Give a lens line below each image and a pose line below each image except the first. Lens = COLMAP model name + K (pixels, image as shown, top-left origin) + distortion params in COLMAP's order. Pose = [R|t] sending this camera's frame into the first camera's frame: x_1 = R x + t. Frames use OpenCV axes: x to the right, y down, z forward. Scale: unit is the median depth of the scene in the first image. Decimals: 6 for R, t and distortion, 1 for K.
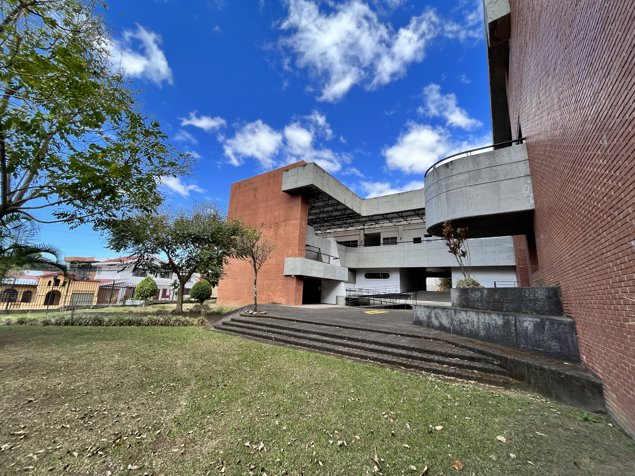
lens RADIAL K [[257.1, 0, 319.3], [0, 257.1, 236.0], [0, 0, 1]] dist [-0.003196, 0.000592]
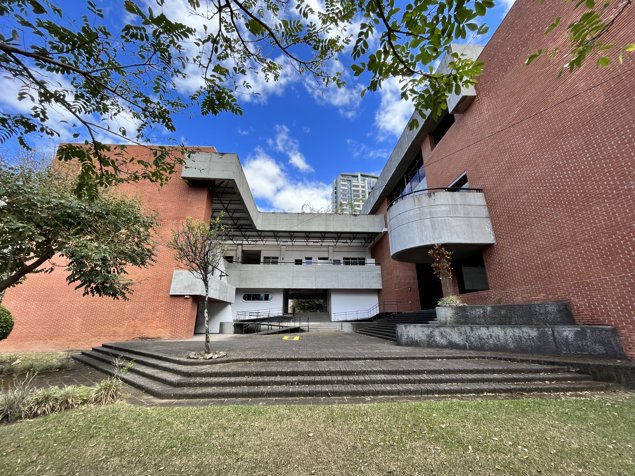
lens RADIAL K [[257.1, 0, 317.4], [0, 257.1, 239.9], [0, 0, 1]] dist [-0.003196, 0.000592]
pose [[0.784090, 0.137927, 0.605127, -0.224719], [-0.095190, 0.990183, -0.102352, 0.033051], [-0.613304, 0.022651, 0.789522, 0.179688]]
